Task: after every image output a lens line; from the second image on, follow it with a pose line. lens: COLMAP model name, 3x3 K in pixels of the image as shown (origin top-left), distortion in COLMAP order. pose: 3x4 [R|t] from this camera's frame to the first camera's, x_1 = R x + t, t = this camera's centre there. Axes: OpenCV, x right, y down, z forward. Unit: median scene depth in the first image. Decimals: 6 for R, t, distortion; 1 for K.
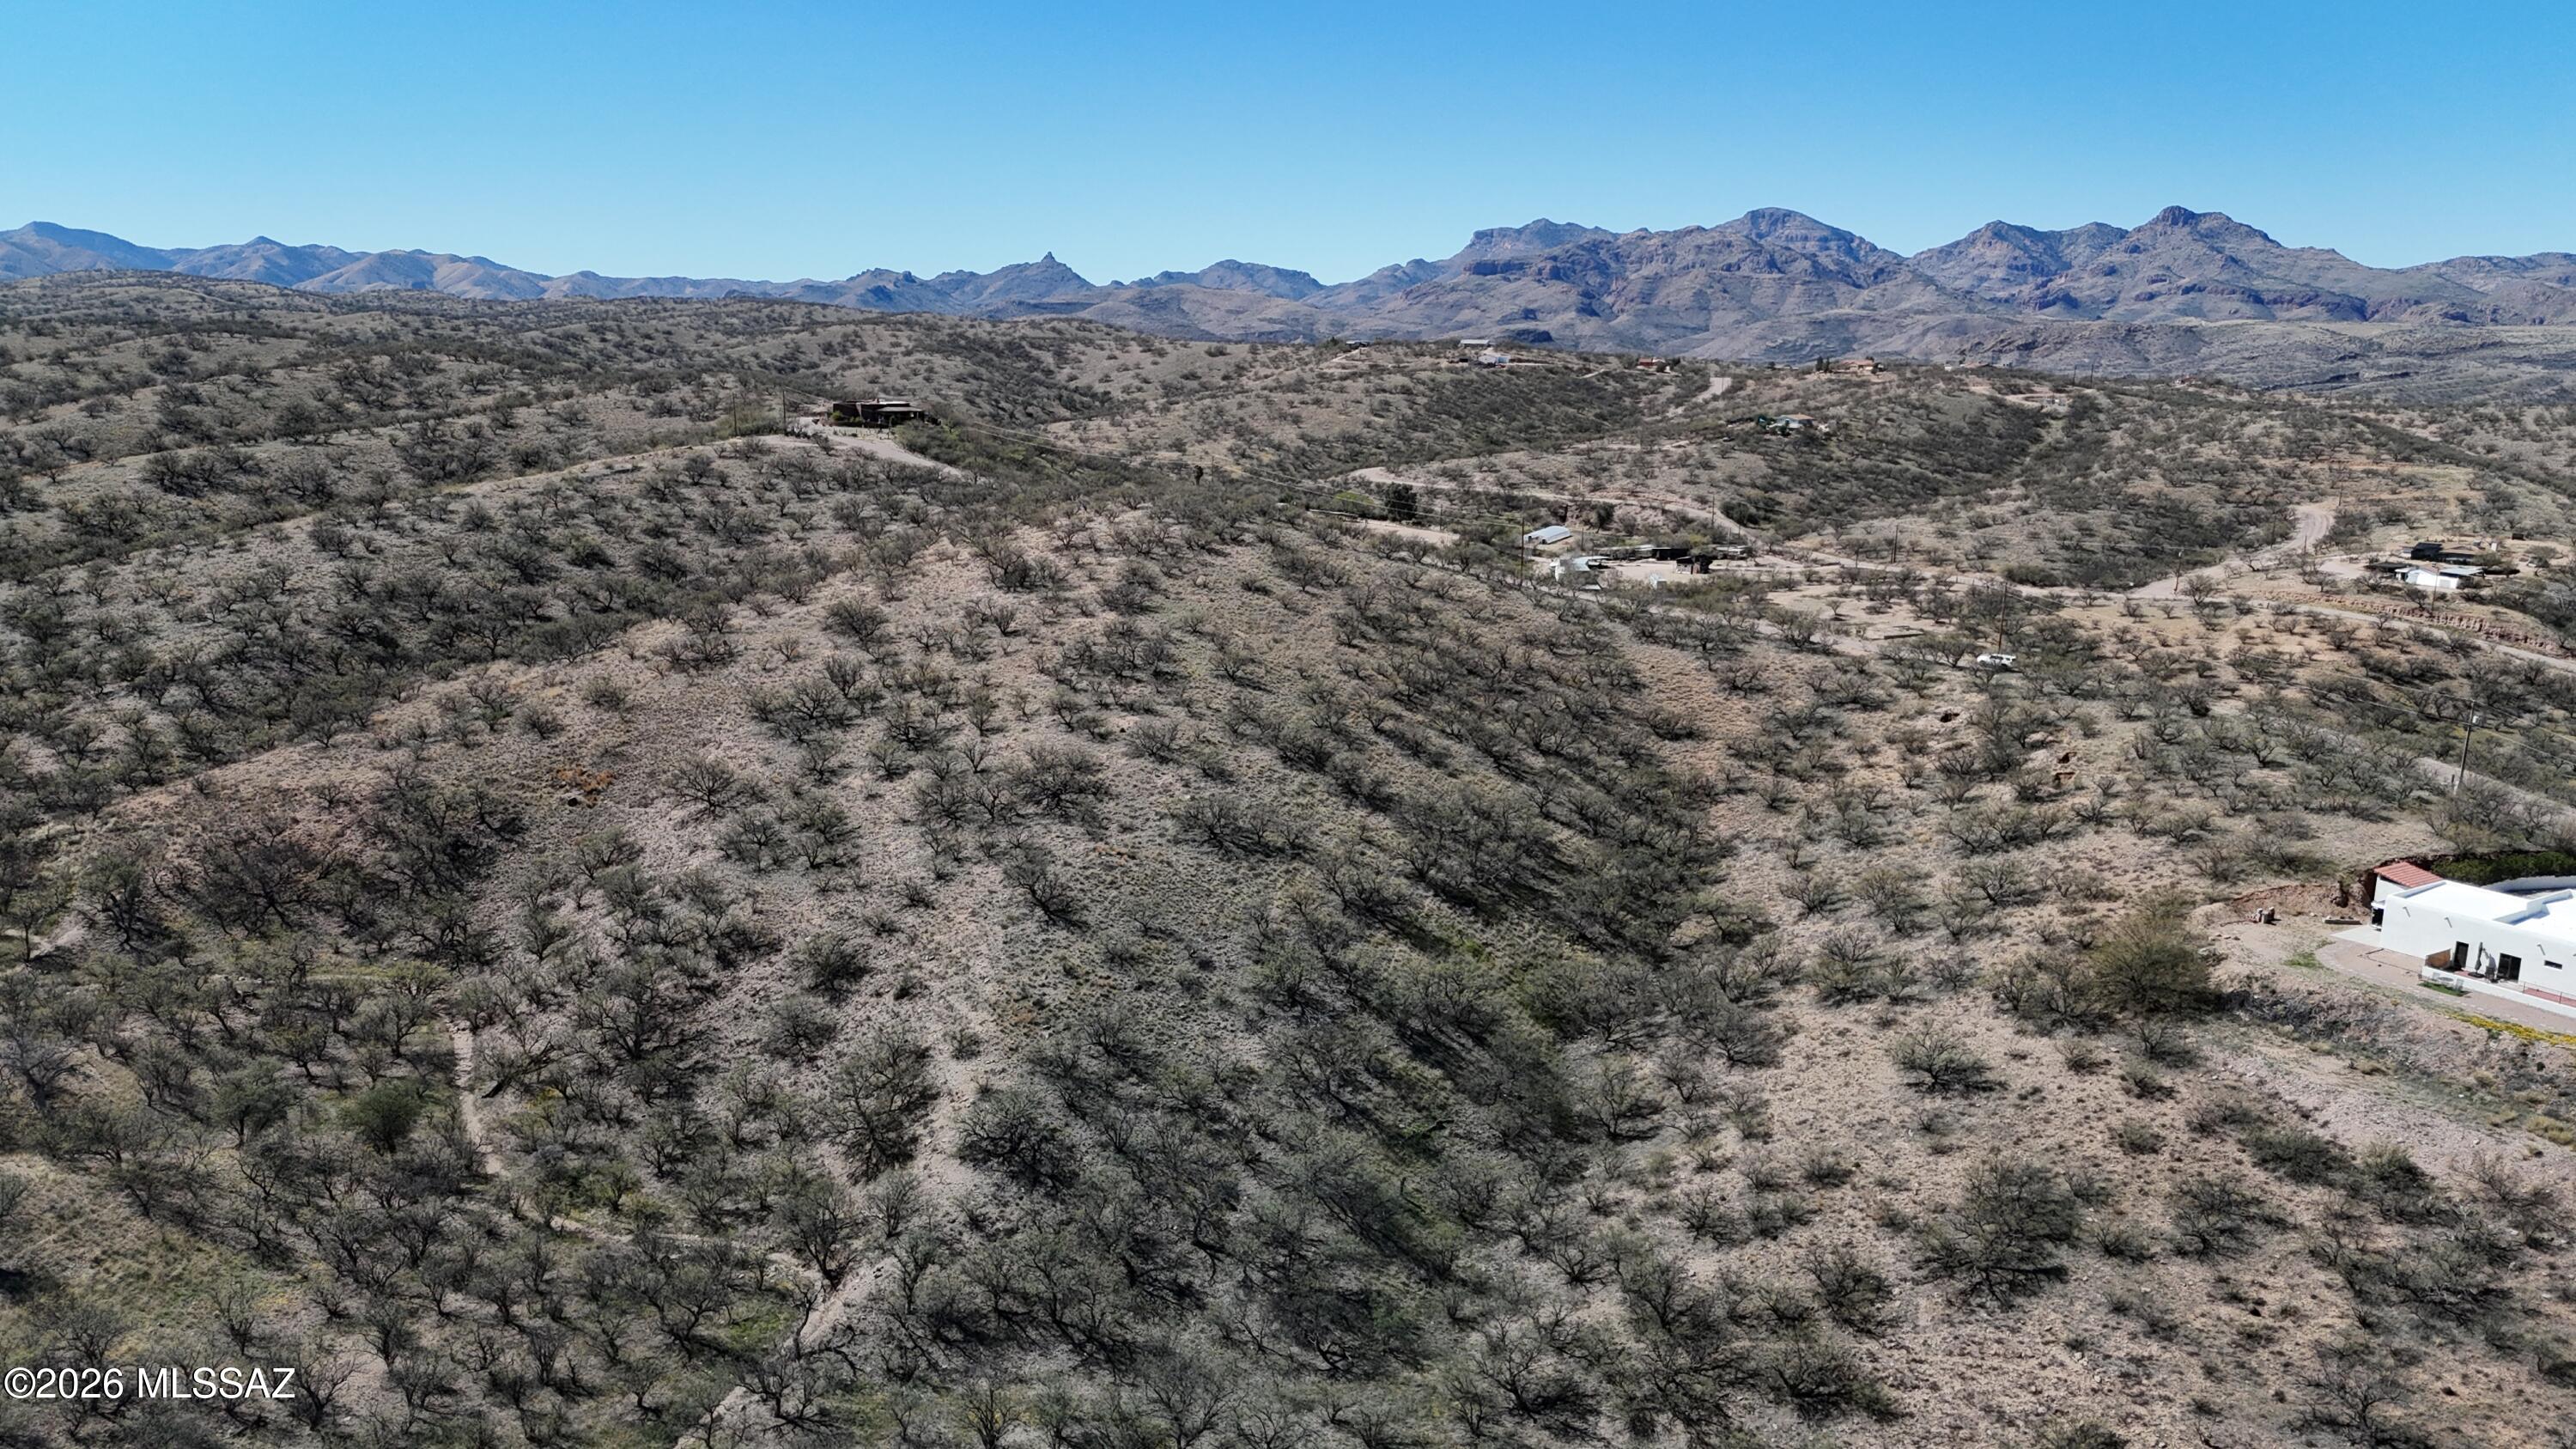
lens RADIAL K [[1892.9, 0, 1289.0], [0, 1892.9, 728.4], [0, 0, 1]] dist [0.077861, -0.070726]
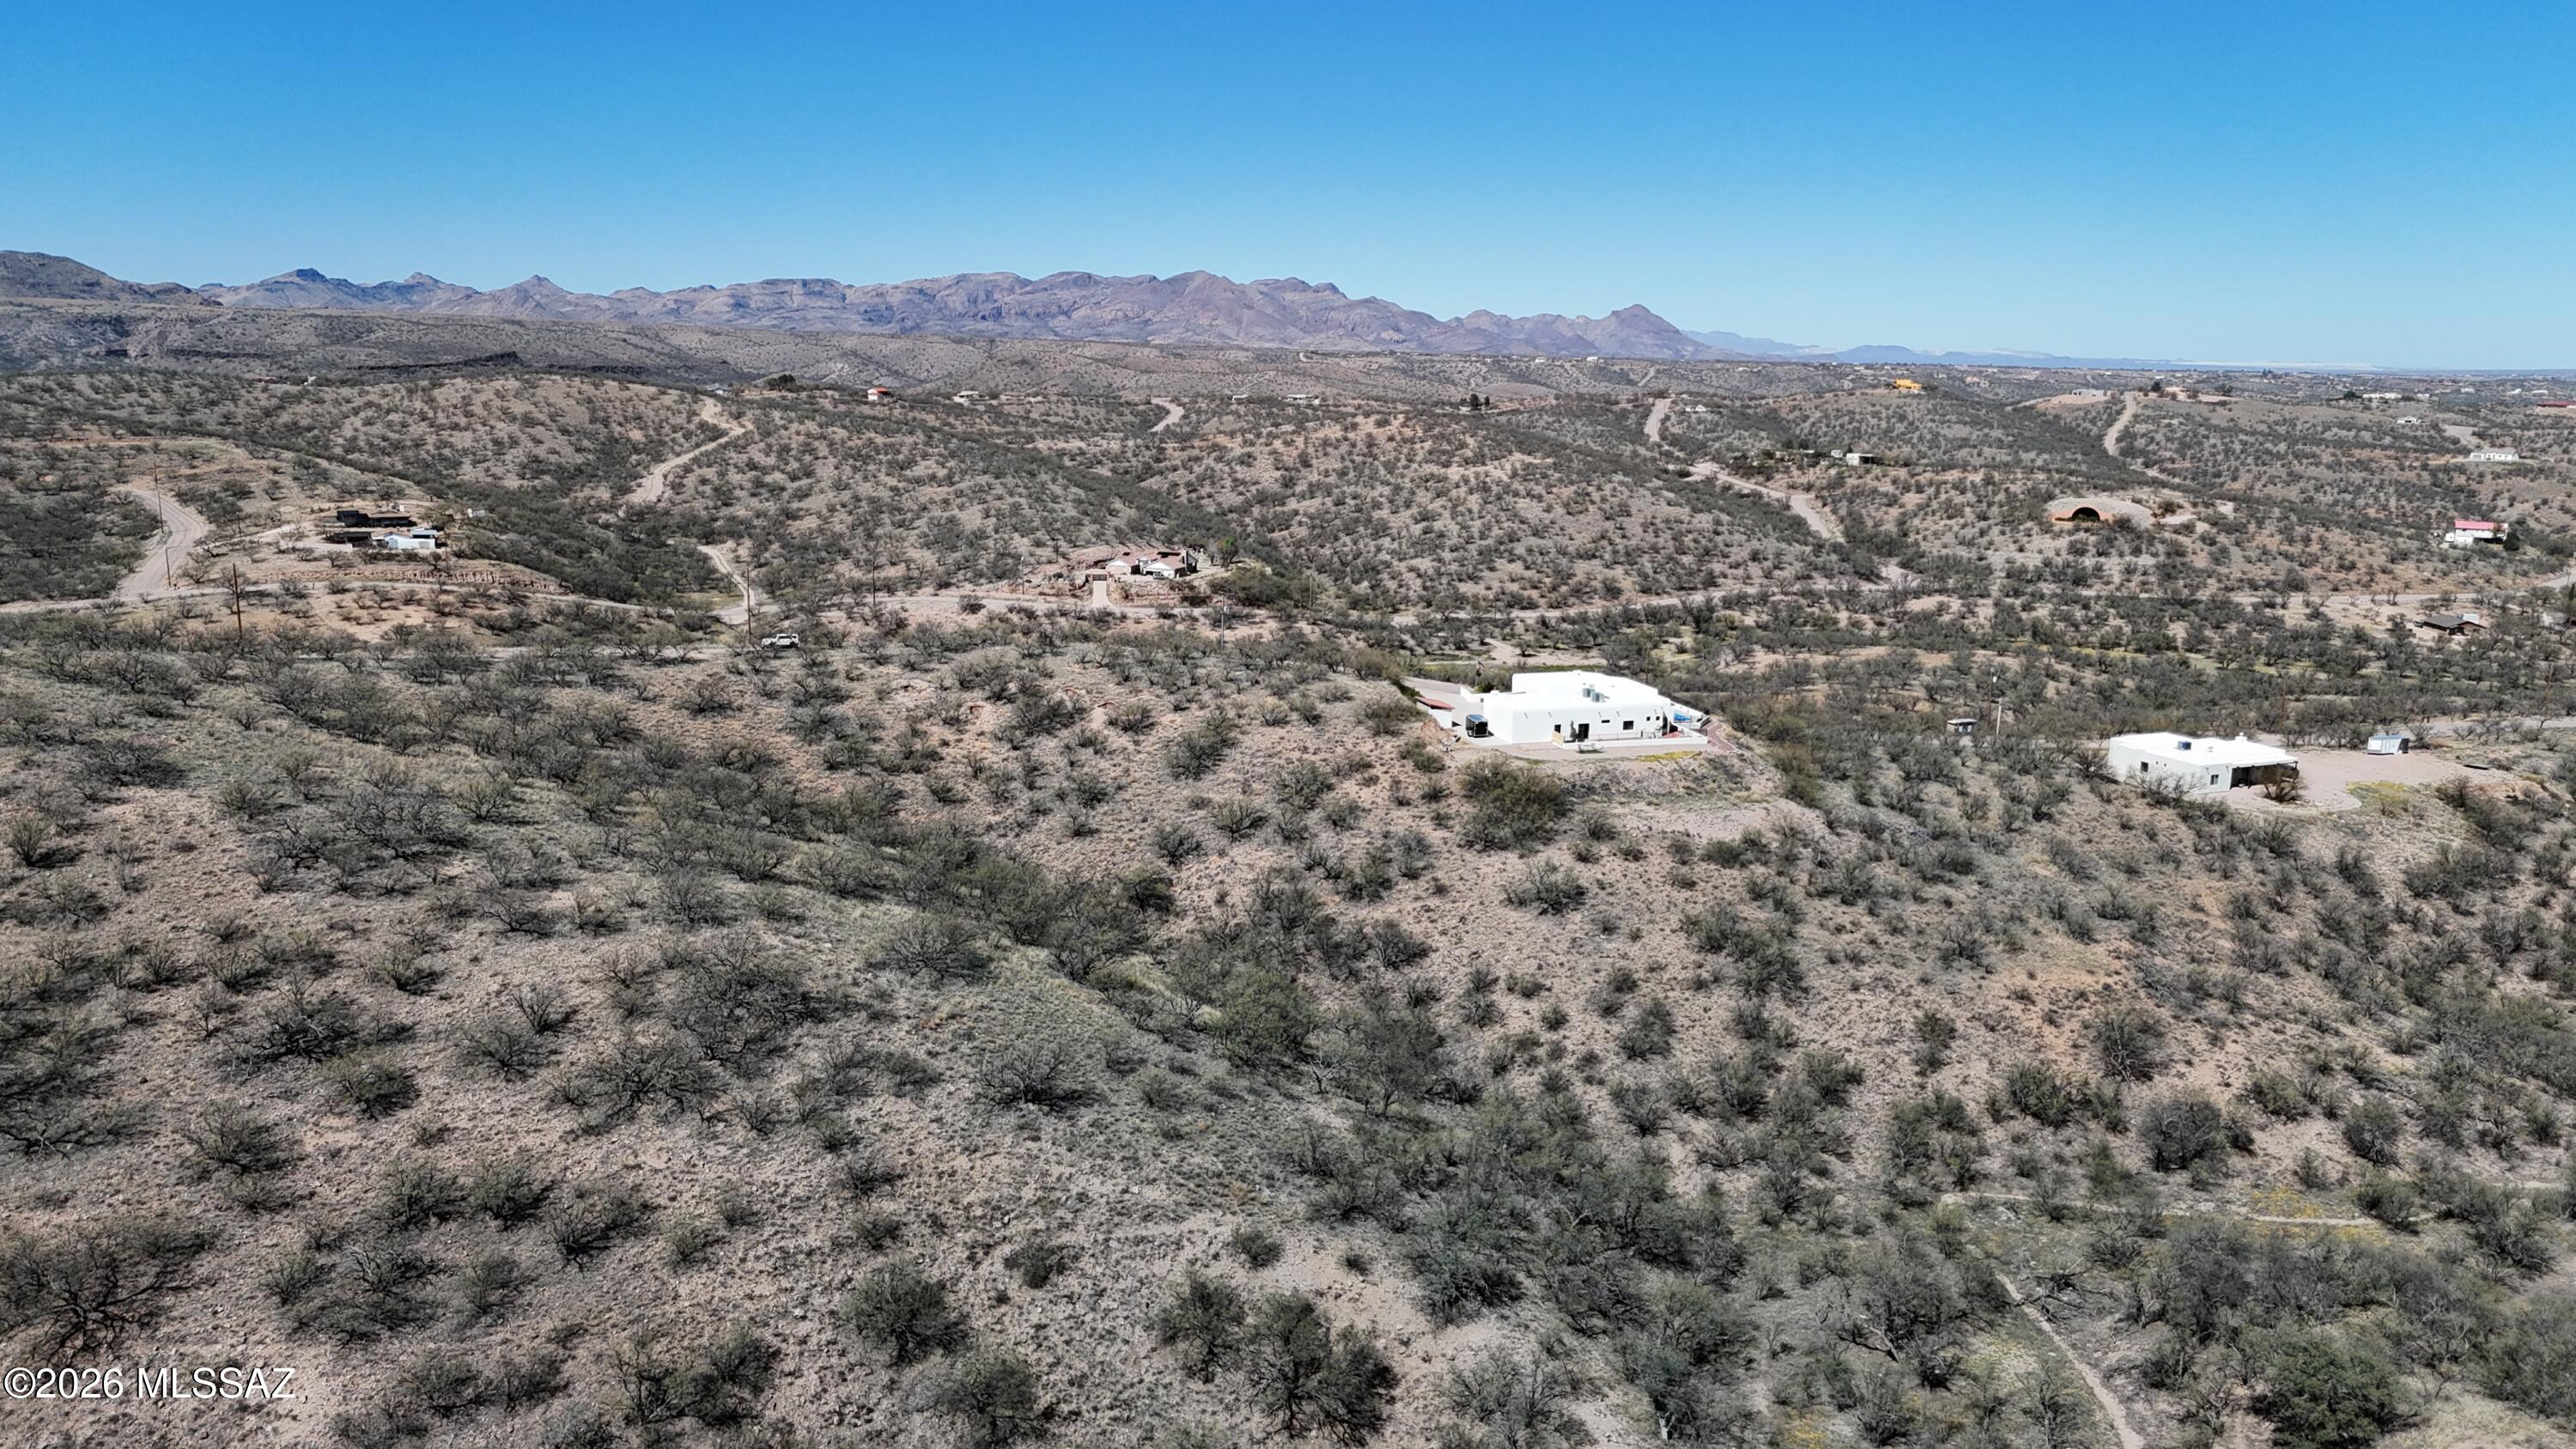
lens RADIAL K [[1892.9, 0, 1288.7], [0, 1892.9, 748.4], [0, 0, 1]] dist [0.077861, -0.070726]
pose [[0.270145, -0.216246, 0.938221, -0.812817], [0.187640, 0.967592, 0.168988, -0.155654], [-0.944359, 0.130396, 0.301966, 0.677681]]
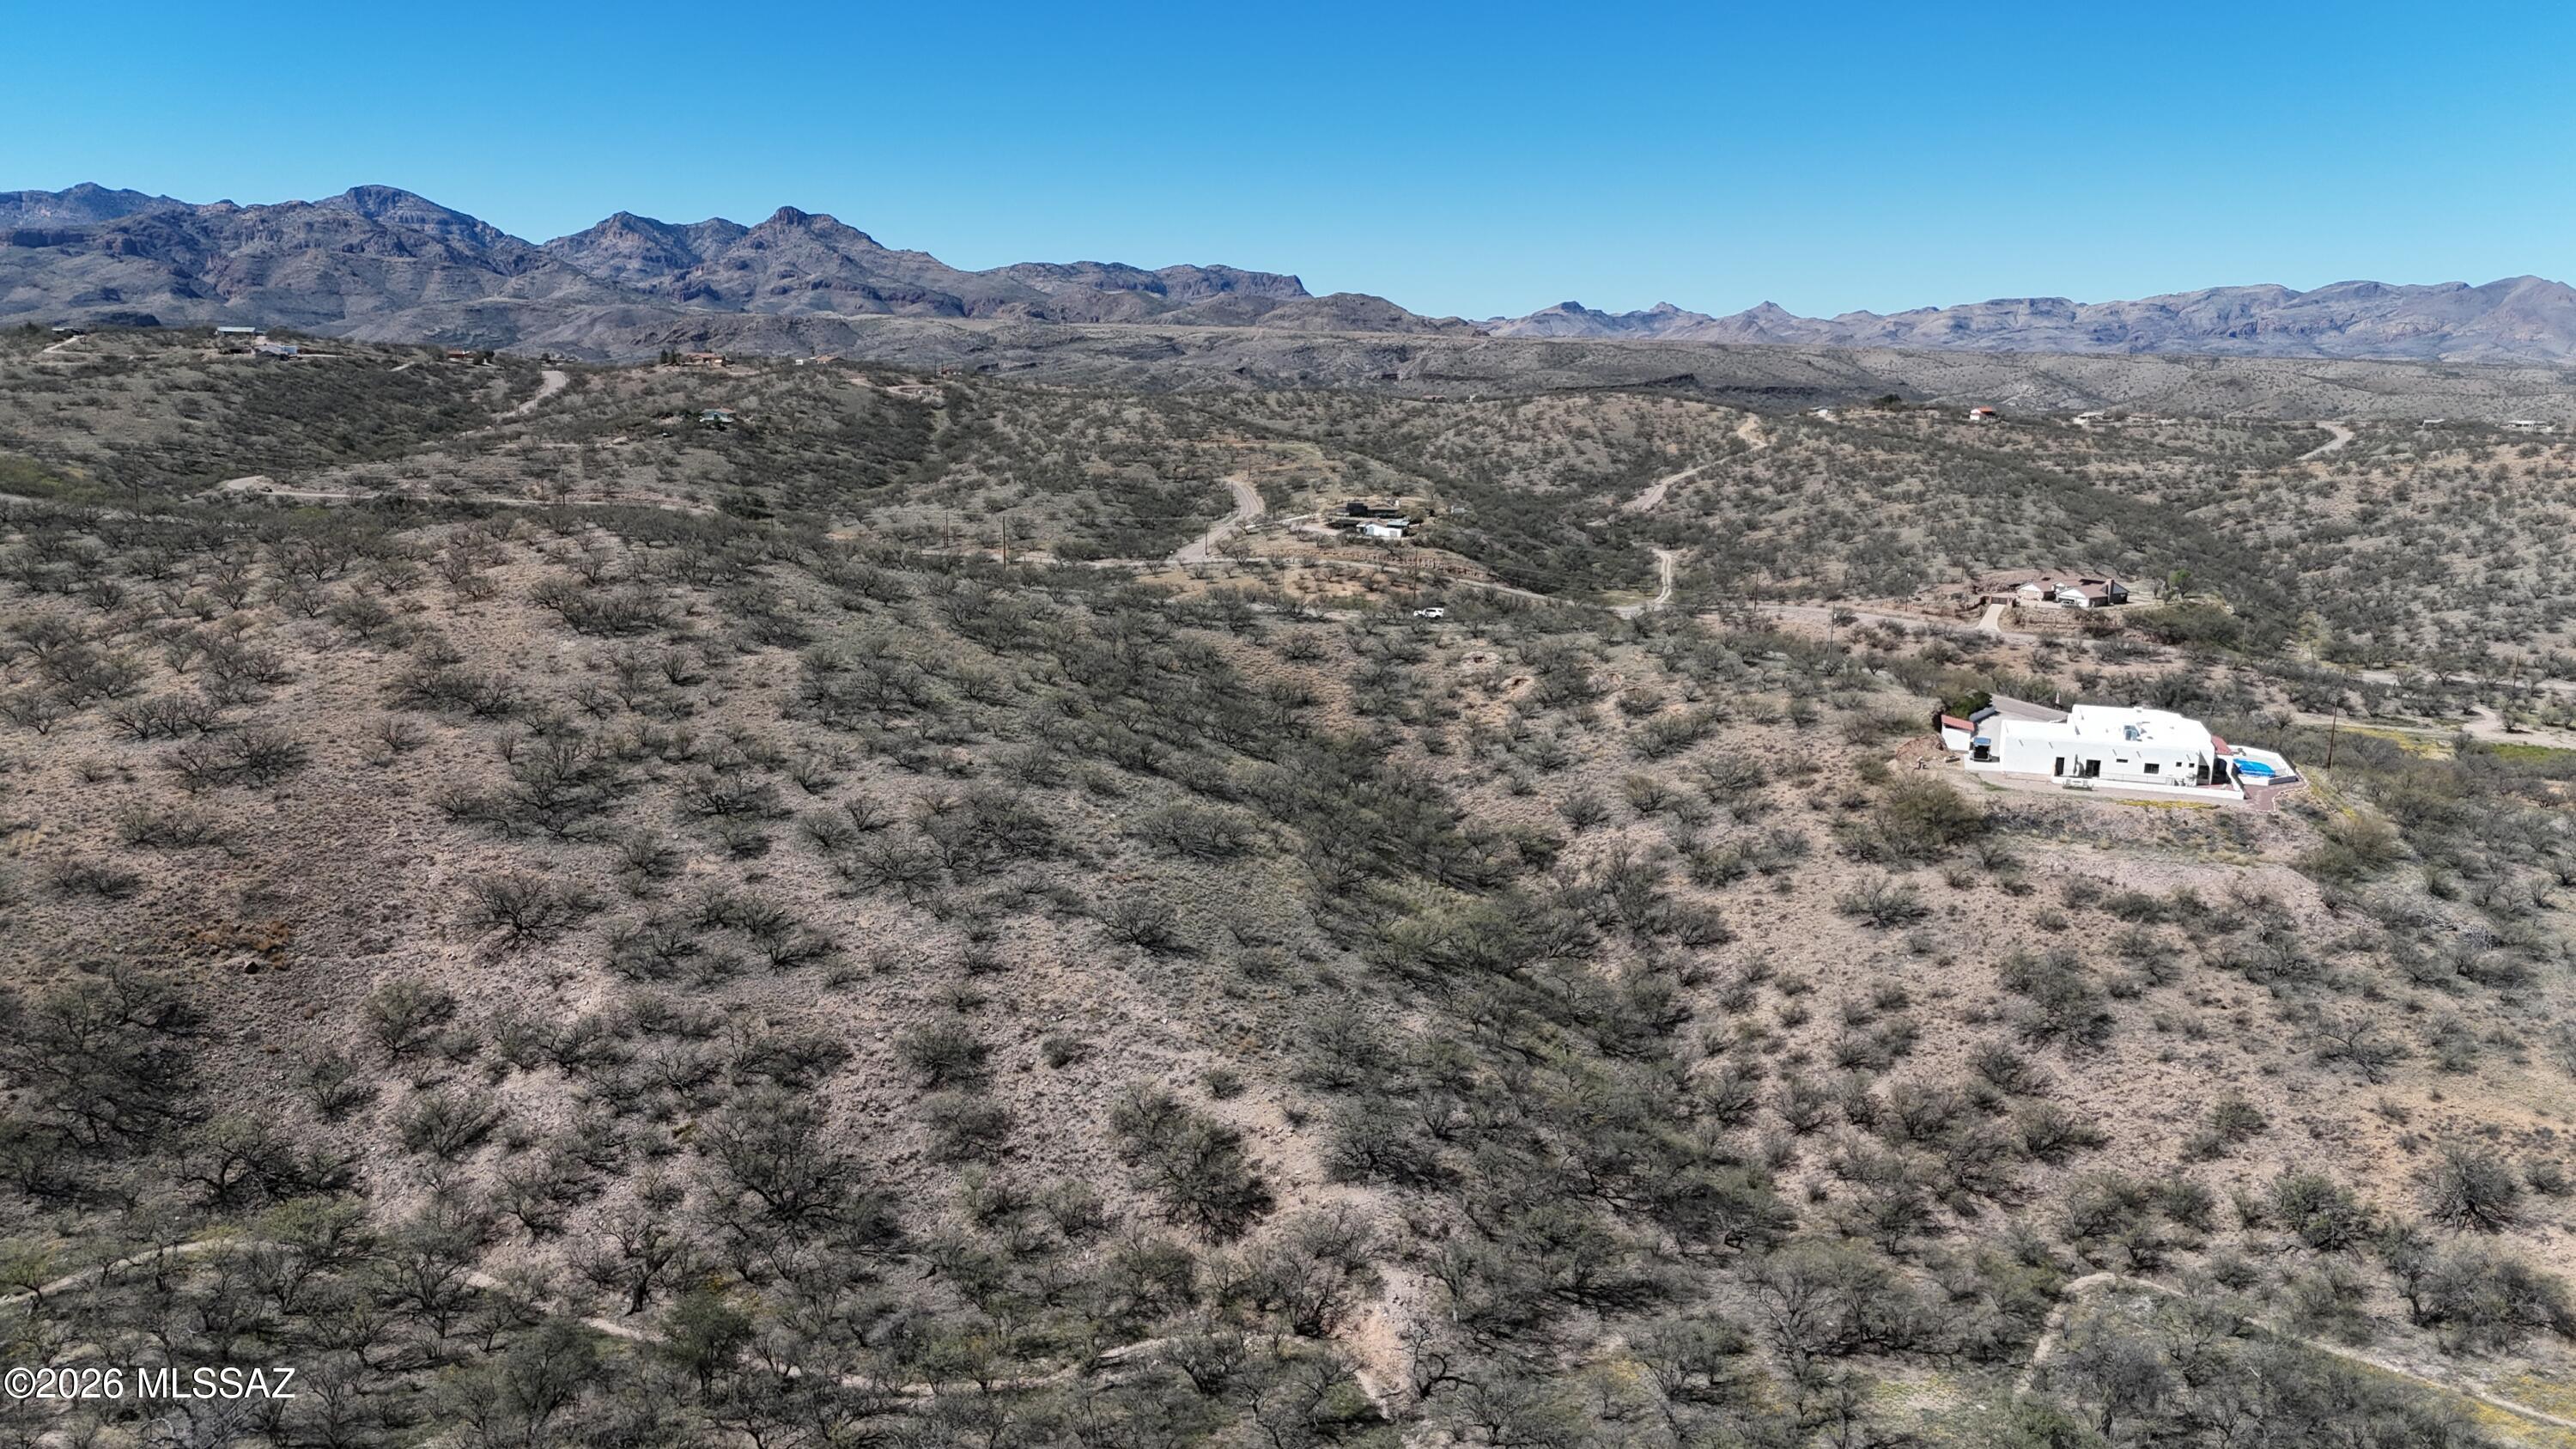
lens RADIAL K [[1892.9, 0, 1270.7], [0, 1892.9, 733.6], [0, 0, 1]] dist [0.077861, -0.070726]
pose [[0.777195, -0.133116, 0.615019, -0.679034], [0.128179, 0.990367, 0.052378, -0.054148], [-0.616067, 0.038124, 0.786770, 0.203954]]
